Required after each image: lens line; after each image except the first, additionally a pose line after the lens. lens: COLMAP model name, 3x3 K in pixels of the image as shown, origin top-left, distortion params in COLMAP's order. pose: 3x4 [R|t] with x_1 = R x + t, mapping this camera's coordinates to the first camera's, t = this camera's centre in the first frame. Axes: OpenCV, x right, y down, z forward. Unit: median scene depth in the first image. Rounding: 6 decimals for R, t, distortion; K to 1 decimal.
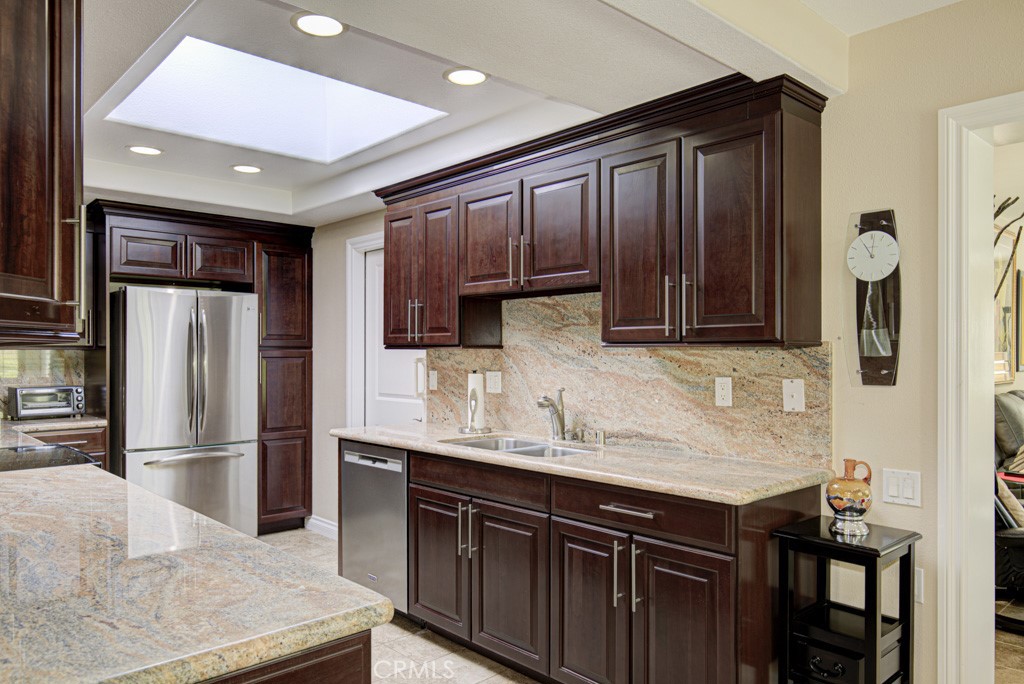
lens RADIAL K [[734.0, 0, 484.8], [0, 734.0, 356.9], [0, 0, 1]] dist [-0.002605, -0.001631]
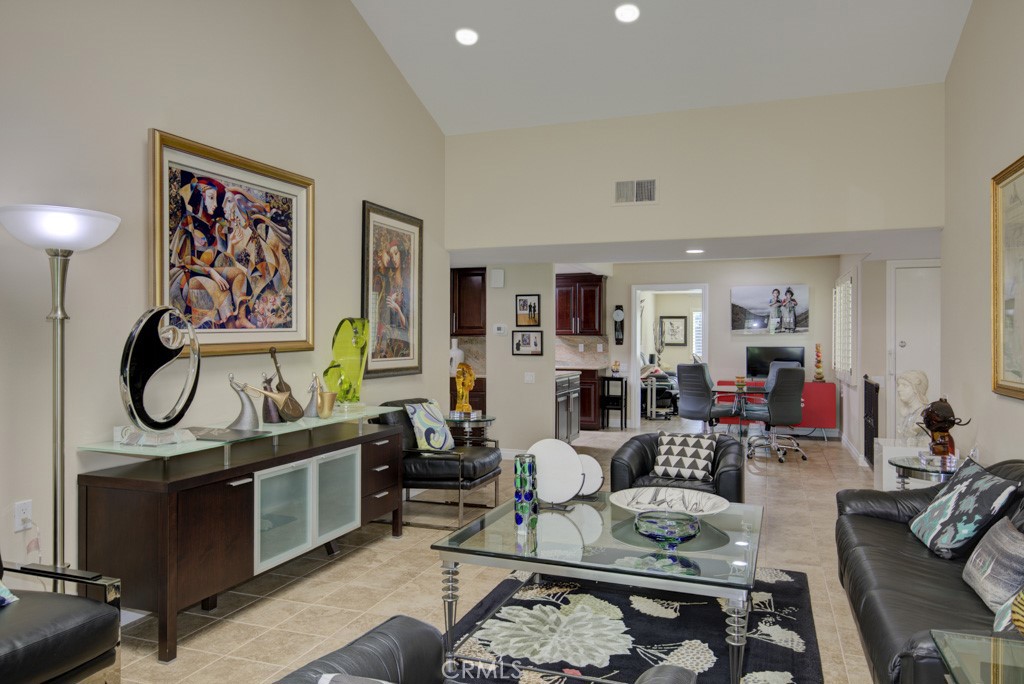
lens RADIAL K [[705.8, 0, 510.1], [0, 705.8, 342.0], [0, 0, 1]] dist [0.003367, -0.002544]
pose [[0.878664, -0.002234, 0.477435, -1.455499], [-0.000142, 0.999988, 0.004941, 0.000060], [-0.477440, -0.004410, 0.878653, -1.700509]]
